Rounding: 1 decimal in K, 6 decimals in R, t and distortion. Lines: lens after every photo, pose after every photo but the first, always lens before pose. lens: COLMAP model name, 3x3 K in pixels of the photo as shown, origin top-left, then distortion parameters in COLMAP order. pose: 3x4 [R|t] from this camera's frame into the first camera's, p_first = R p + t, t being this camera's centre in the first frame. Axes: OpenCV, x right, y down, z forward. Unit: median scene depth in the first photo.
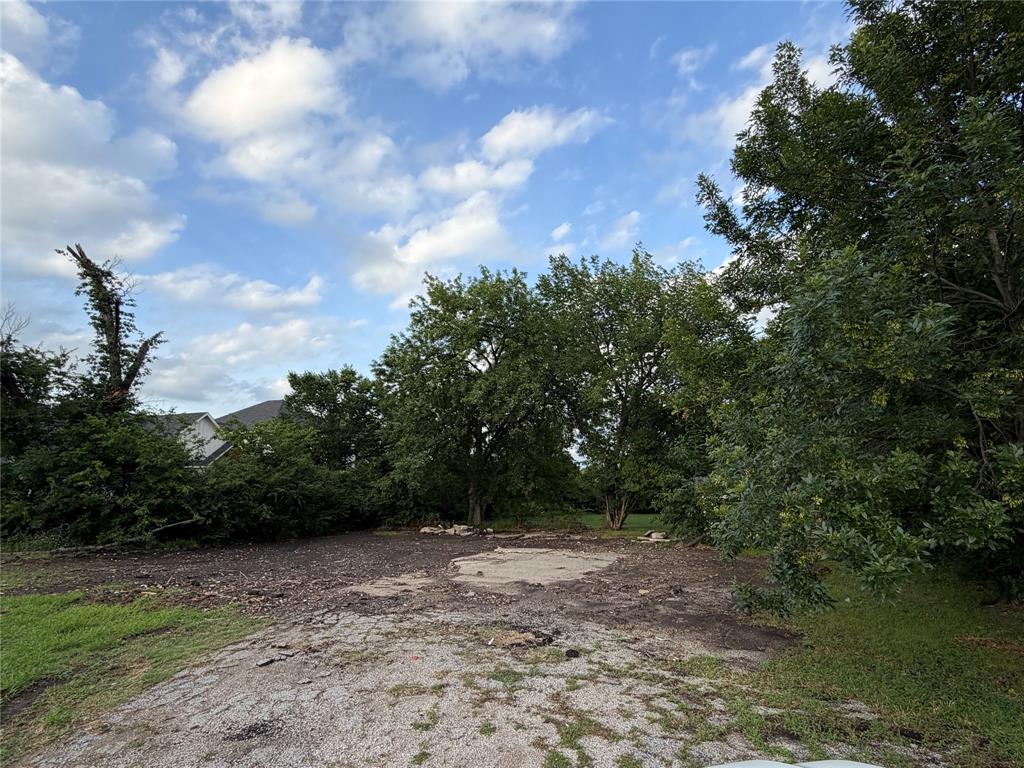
lens RADIAL K [[506.5, 0, 515.0], [0, 506.5, 383.2], [0, 0, 1]] dist [0.001265, -0.002877]
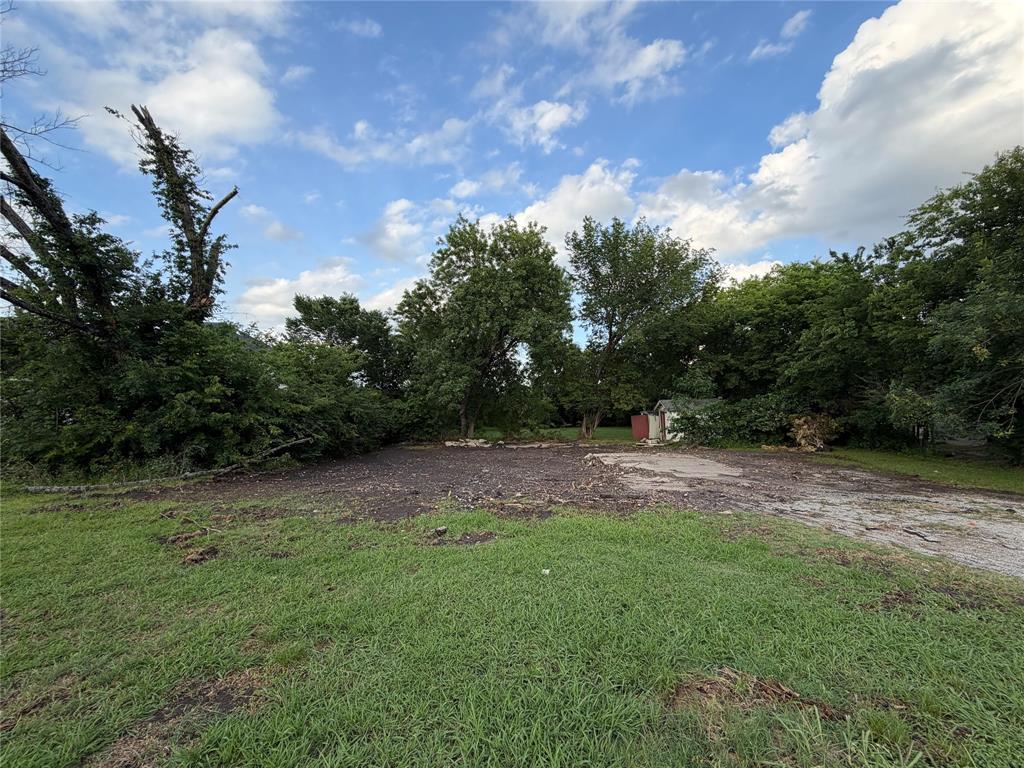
lens RADIAL K [[407.3, 0, 511.0], [0, 407.3, 382.5], [0, 0, 1]] dist [-0.000254, -0.000542]
pose [[0.934931, 0.020411, 0.354242, -0.914053], [-0.067362, 0.990399, 0.120717, 0.067687], [-0.348377, -0.136725, 0.927329, 0.247371]]
